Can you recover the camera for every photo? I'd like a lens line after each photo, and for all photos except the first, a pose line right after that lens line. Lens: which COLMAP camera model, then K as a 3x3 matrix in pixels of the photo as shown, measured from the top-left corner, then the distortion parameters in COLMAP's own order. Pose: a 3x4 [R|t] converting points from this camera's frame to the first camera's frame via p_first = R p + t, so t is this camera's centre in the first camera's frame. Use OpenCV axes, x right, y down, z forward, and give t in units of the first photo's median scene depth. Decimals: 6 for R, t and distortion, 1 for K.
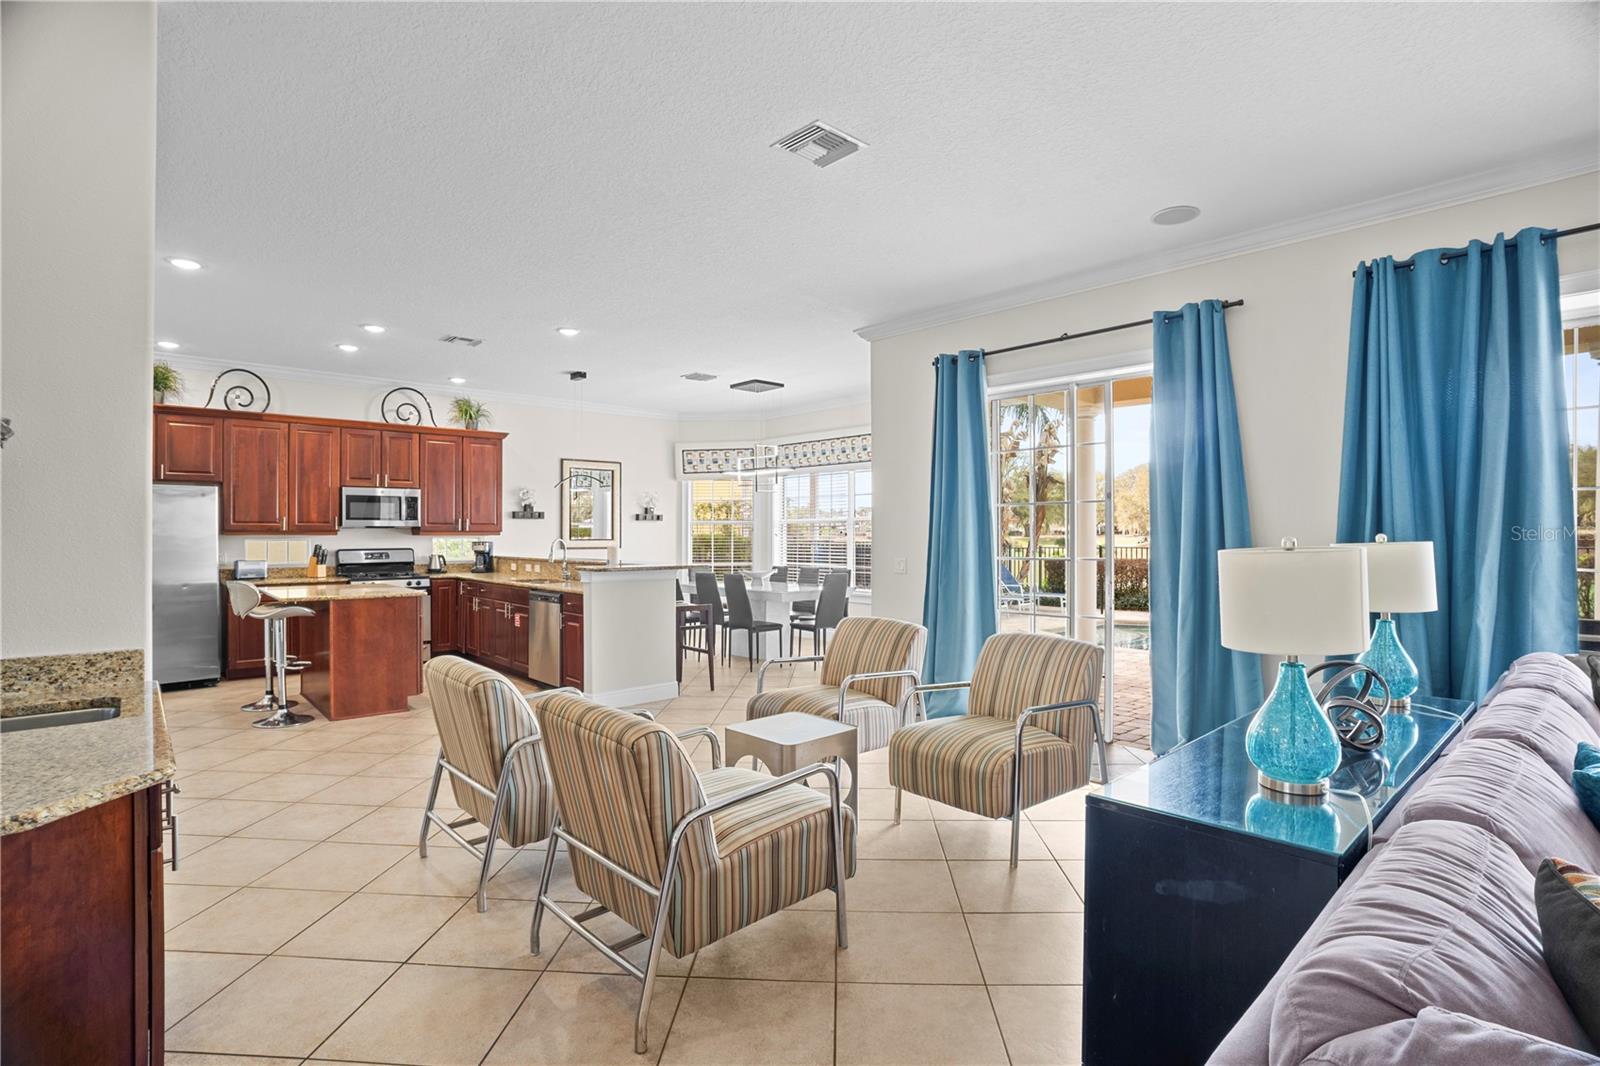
lens RADIAL K [[788.9, 0, 804.2], [0, 788.9, 536.0], [0, 0, 1]] dist [-0.063105, 0.028842]
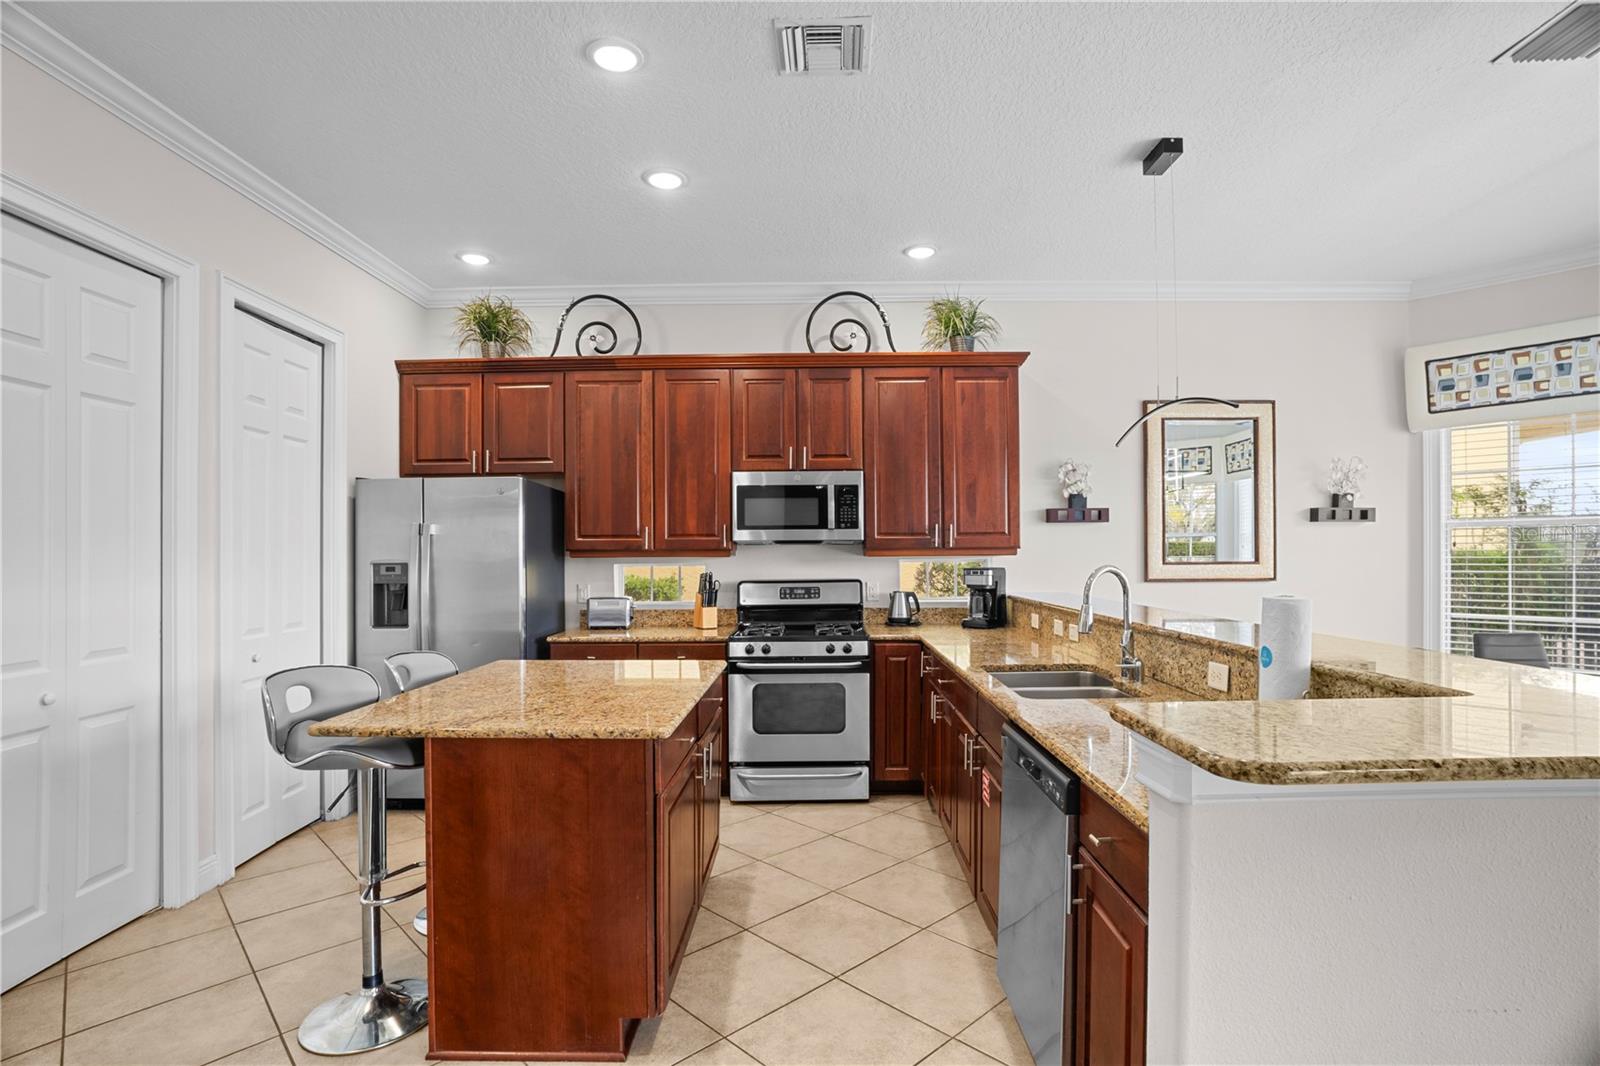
lens RADIAL K [[792.4, 0, 805.9], [0, 792.4, 555.8], [0, 0, 1]] dist [-0.069894, 0.029164]
pose [[0.731865, -0.002775, -0.681444, -0.155392], [0.005660, 0.999982, 0.002007, -0.002497], [0.681426, -0.005325, 0.731867, 0.590973]]
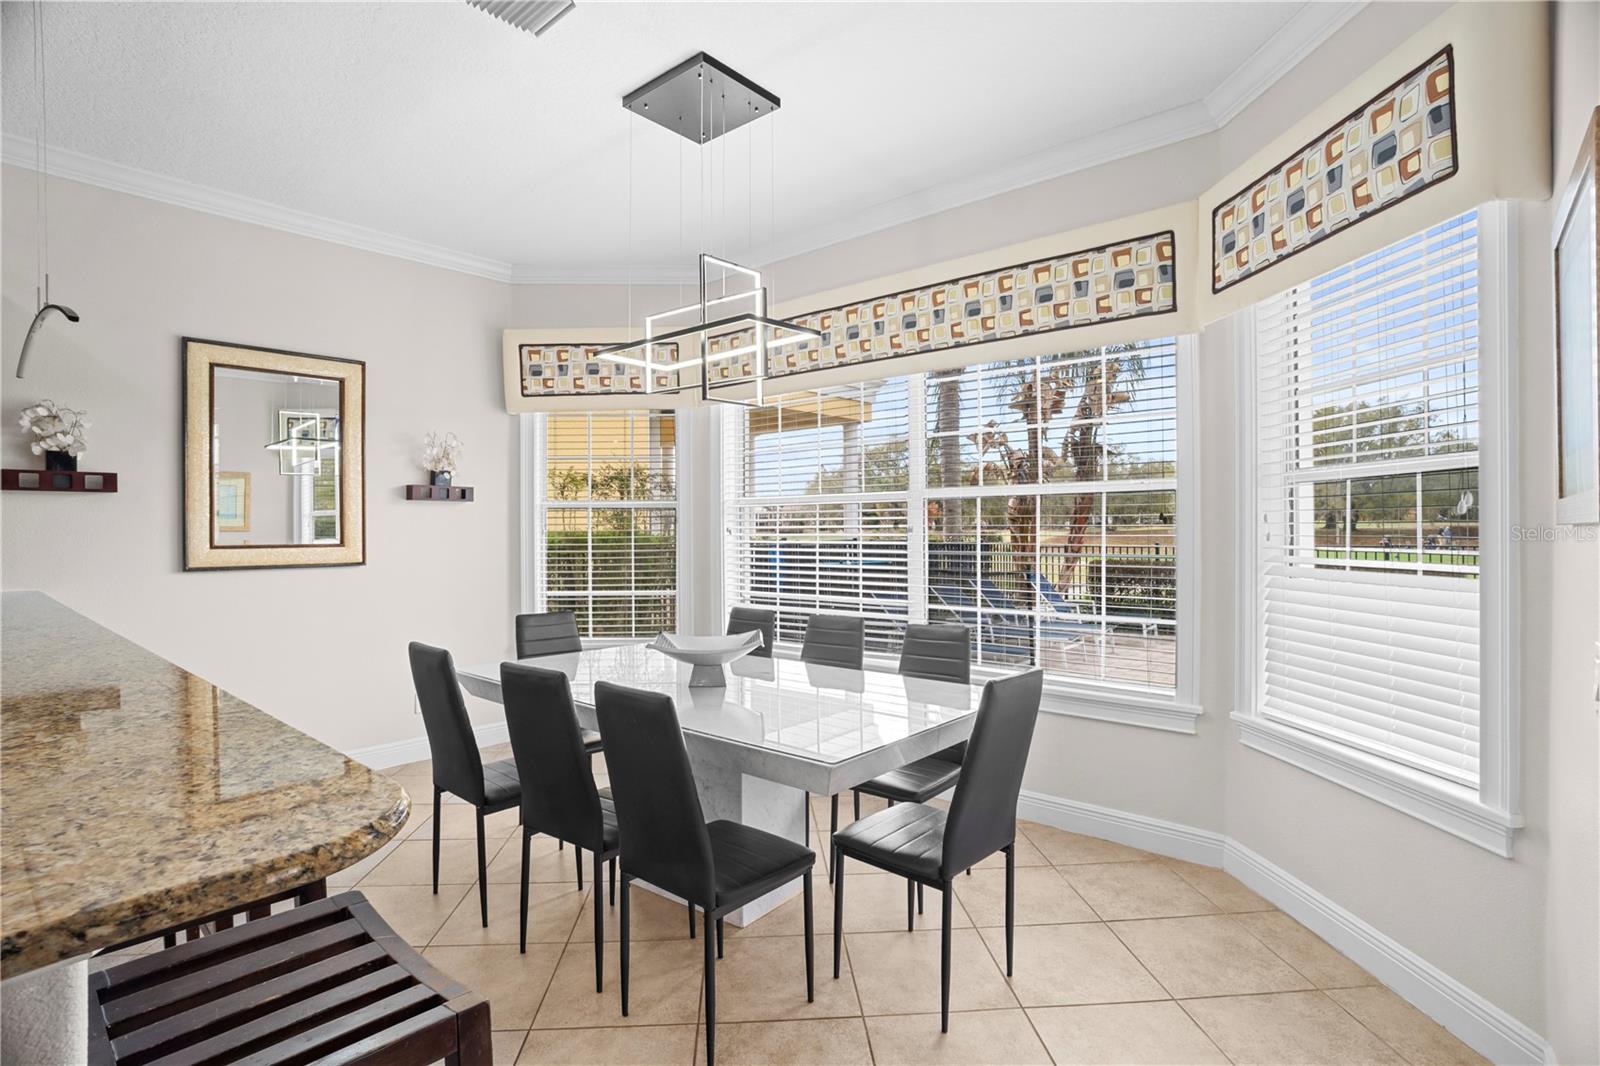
lens RADIAL K [[788.9, 0, 804.2], [0, 788.9, 536.0], [0, 0, 1]] dist [-0.063105, 0.028842]
pose [[0.992738, -0.006772, 0.120107, -0.062901], [0.006243, 0.999969, 0.004778, -0.000761], [-0.120136, -0.003993, 0.992749, 0.713486]]
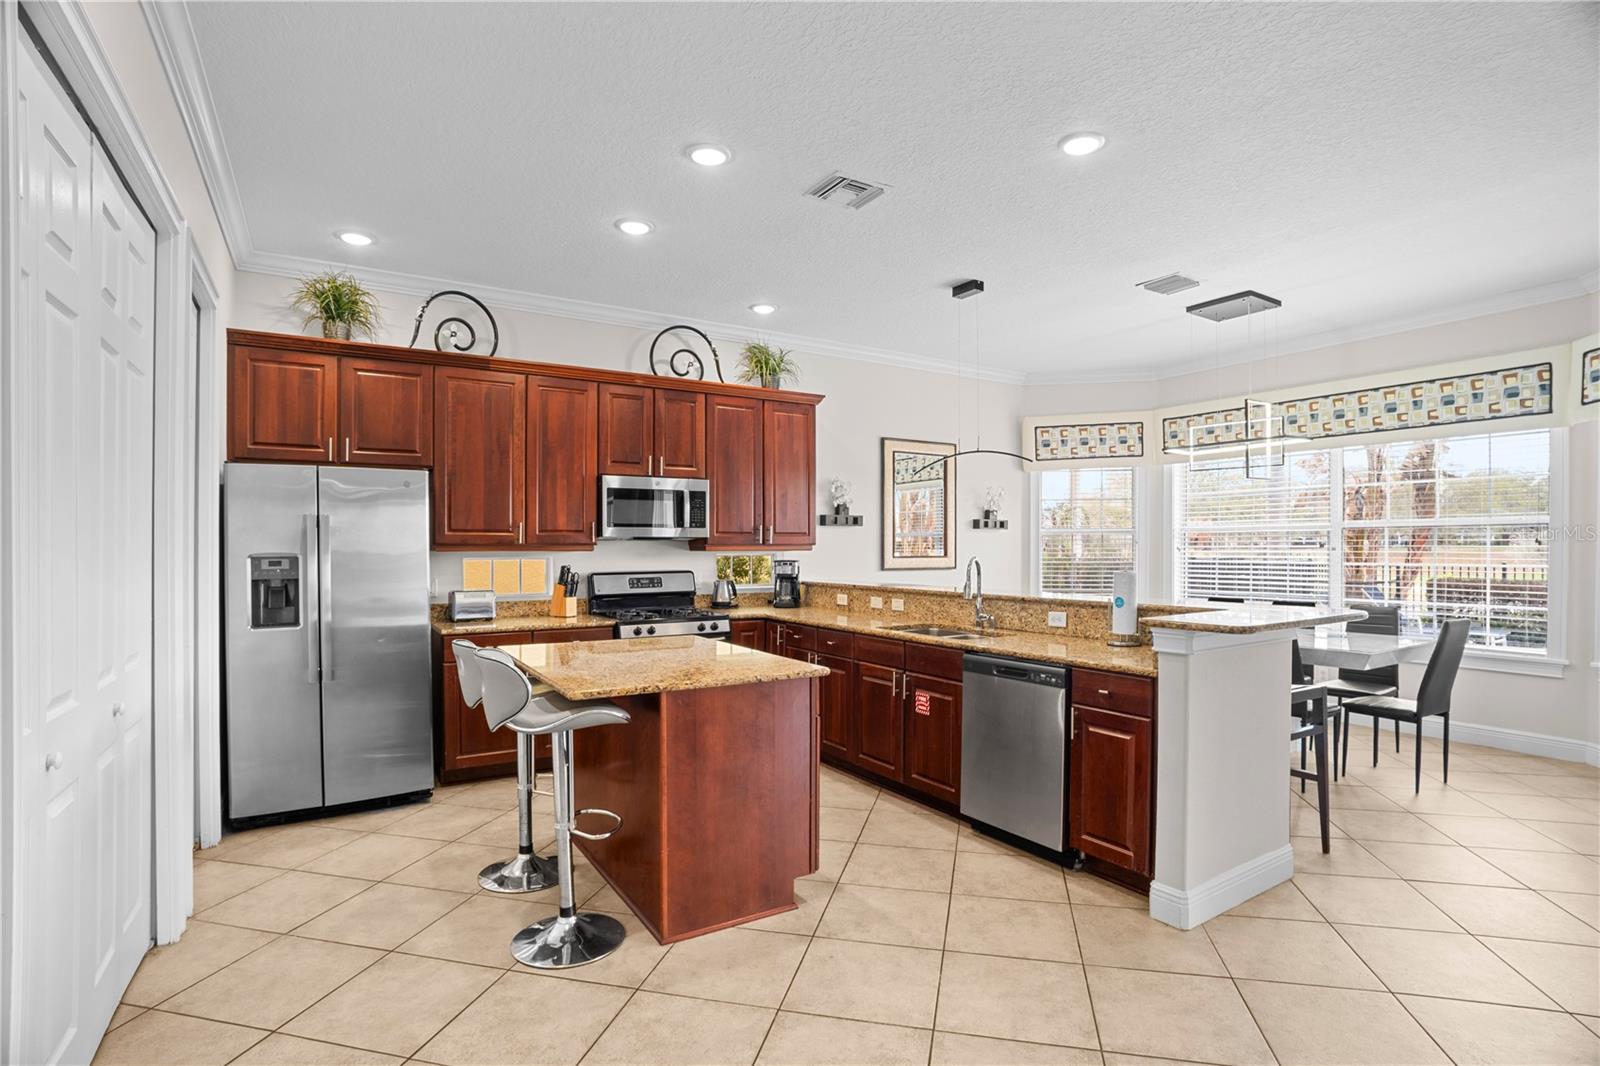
lens RADIAL K [[792.4, 0, 805.9], [0, 792.4, 555.8], [0, 0, 1]] dist [-0.069894, 0.029164]
pose [[0.984298, 0.000139, -0.176513, -0.306685], [0.001307, 0.999967, 0.008075, -0.002021], [0.176509, -0.008179, 0.984265, 0.377892]]
